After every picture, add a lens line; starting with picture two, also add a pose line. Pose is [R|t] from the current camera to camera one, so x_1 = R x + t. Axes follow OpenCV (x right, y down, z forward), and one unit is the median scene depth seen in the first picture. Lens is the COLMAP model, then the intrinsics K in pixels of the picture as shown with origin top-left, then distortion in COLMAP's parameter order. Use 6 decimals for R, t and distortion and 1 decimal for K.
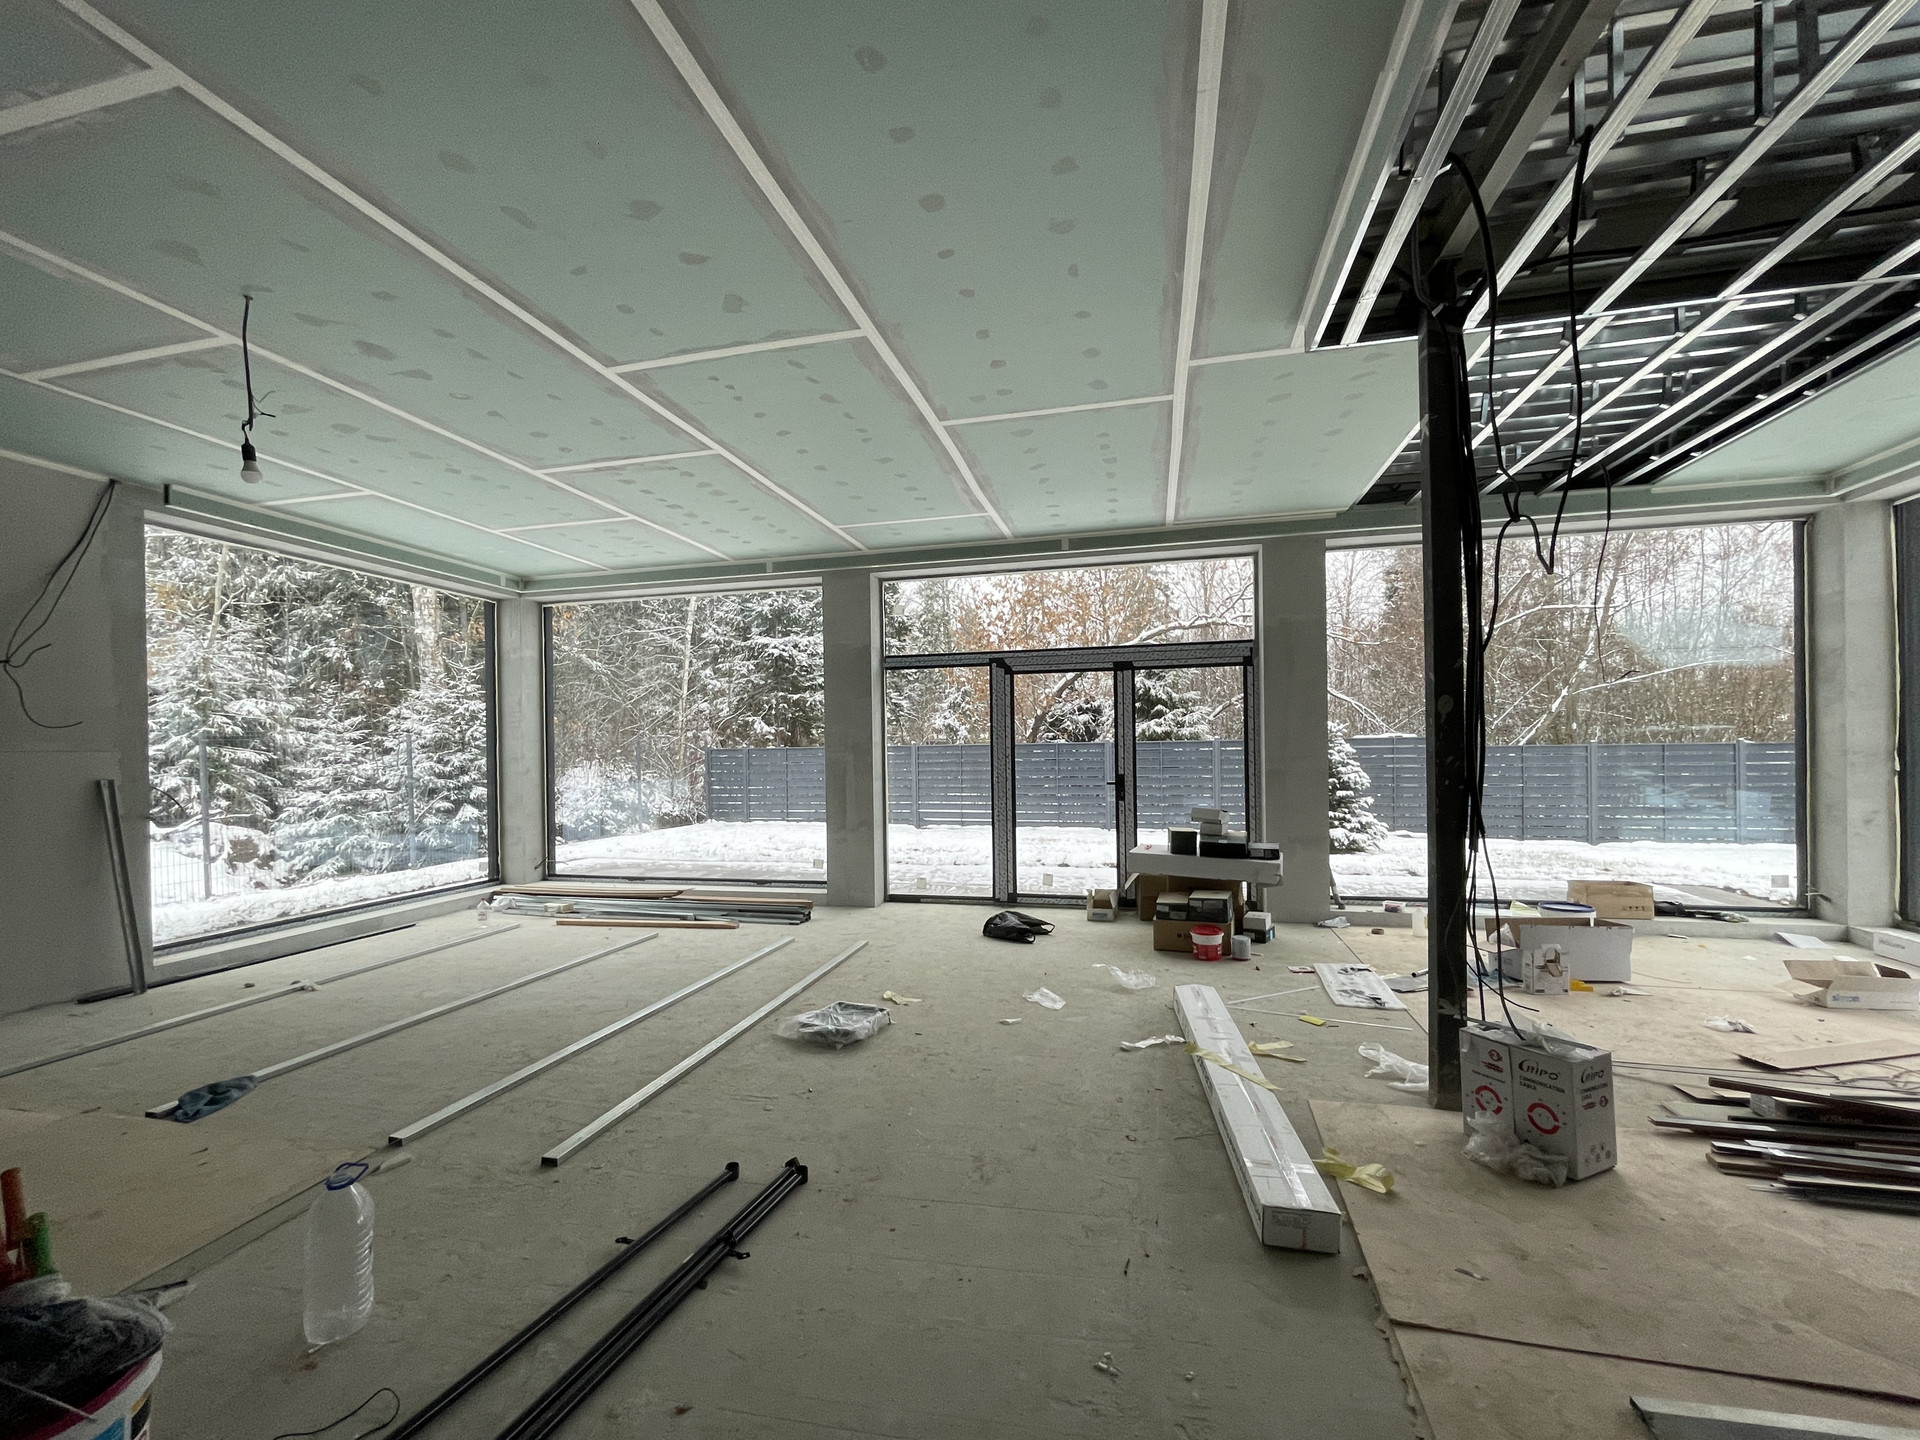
lens RADIAL K [[776.3, 0, 959.7], [0, 776.3, 727.7], [0, 0, 1]] dist [0.000208, -0.000042]
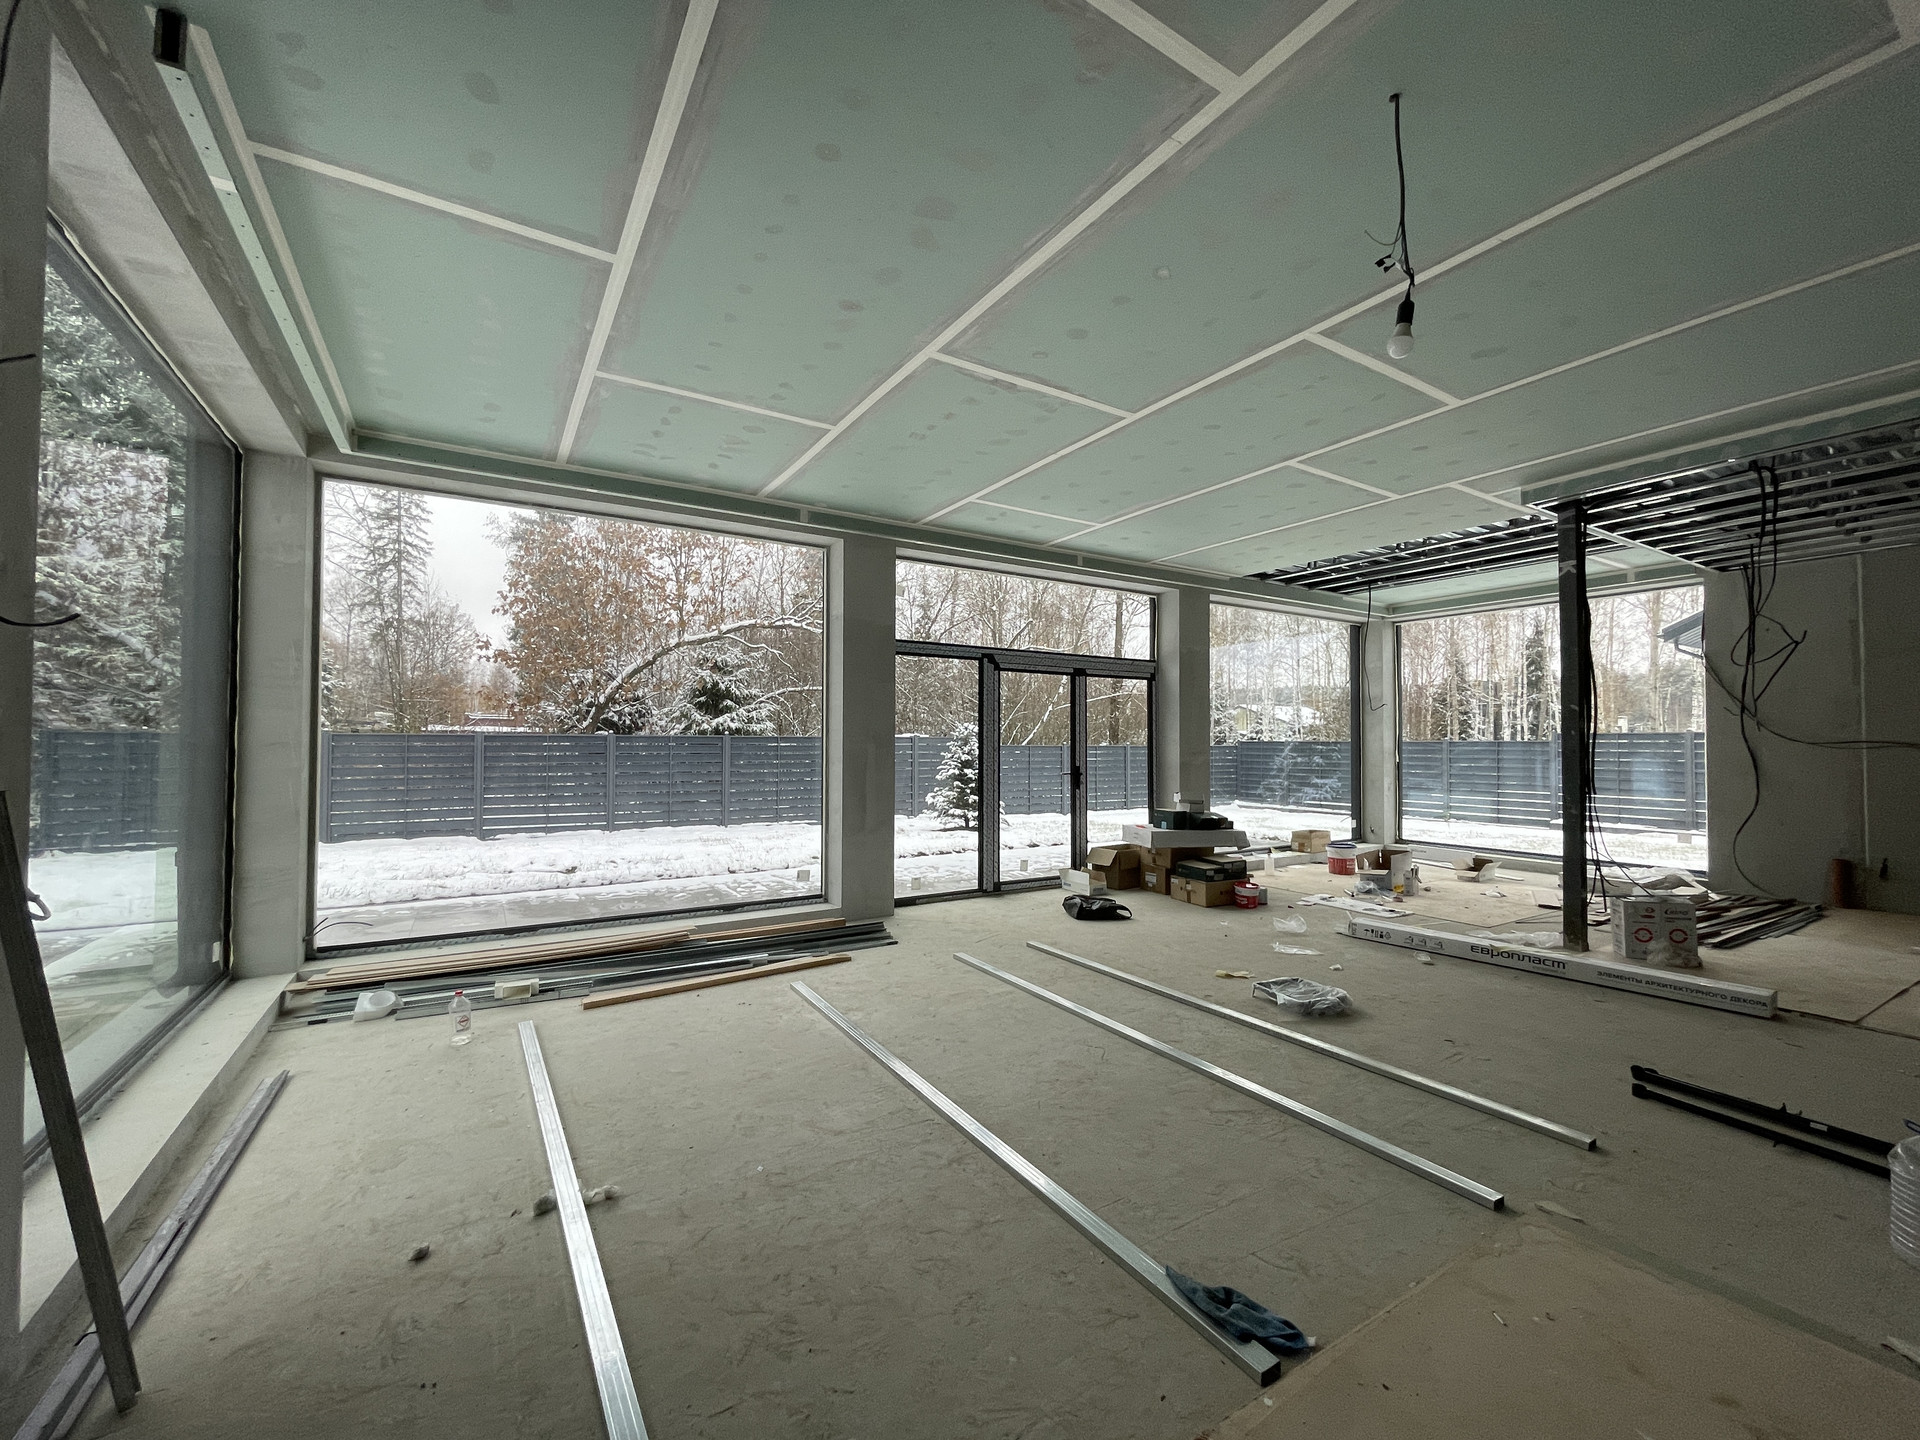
lens RADIAL K [[759.8, 0, 920.7], [0, 759.8, 700.3], [0, 0, 1]] dist [0.000664, 0.000015]
pose [[0.713094, 0.056020, 0.698827, -0.734242], [-0.033917, 0.998392, -0.045425, 0.021366], [-0.700248, 0.008690, 0.713847, 0.352780]]
